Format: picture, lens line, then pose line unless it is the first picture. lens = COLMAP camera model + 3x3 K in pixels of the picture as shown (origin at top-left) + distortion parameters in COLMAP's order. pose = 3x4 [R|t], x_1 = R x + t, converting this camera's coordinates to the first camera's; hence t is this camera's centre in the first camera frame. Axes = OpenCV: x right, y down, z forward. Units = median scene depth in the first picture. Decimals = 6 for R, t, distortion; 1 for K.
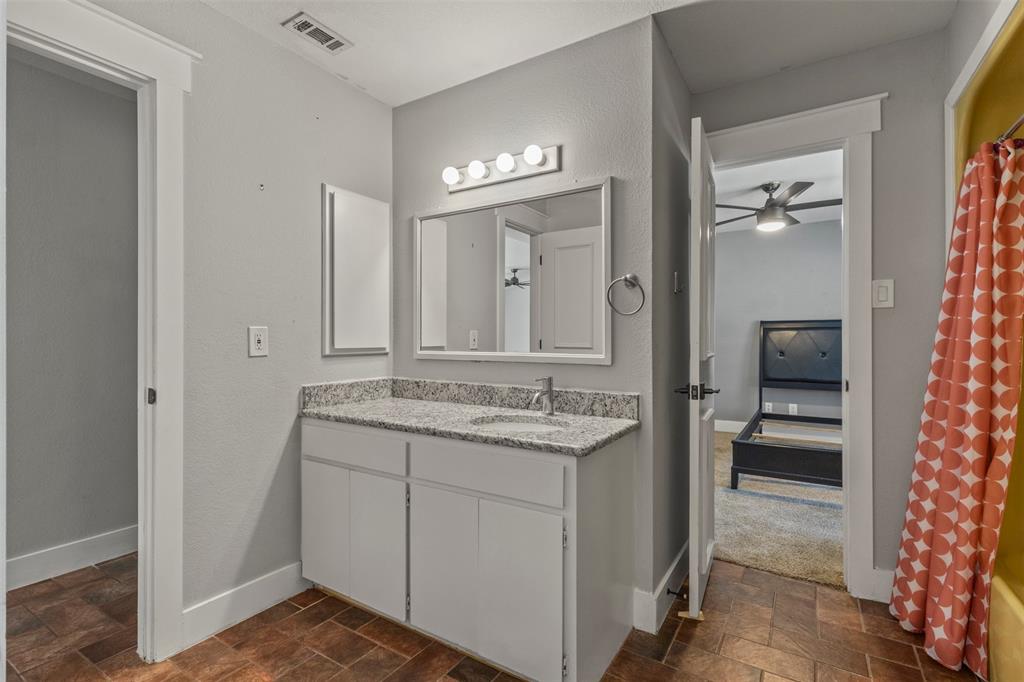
lens RADIAL K [[471.4, 0, 512.0], [0, 471.4, 341.0], [0, 0, 1]] dist [0.001481, 0.000284]
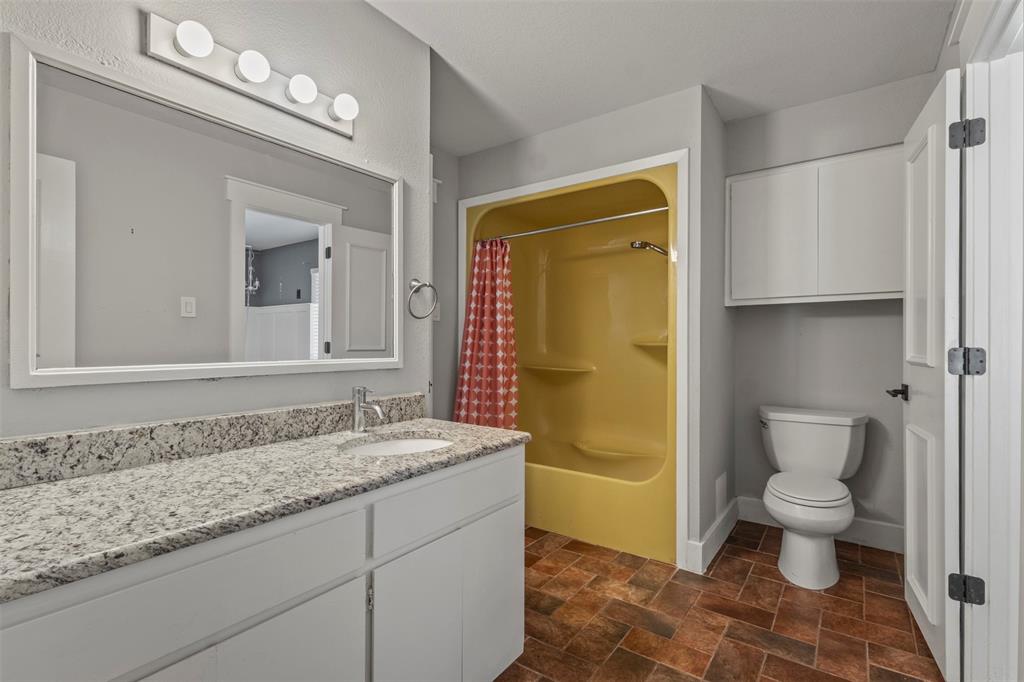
lens RADIAL K [[471.4, 0, 512.0], [0, 471.4, 341.0], [0, 0, 1]] dist [0.001481, 0.000284]
pose [[0.054365, 0.001614, 0.998520, -0.693681], [-0.003528, 0.999993, -0.001425, -0.005071], [-0.998515, -0.003445, 0.054370, 0.644086]]
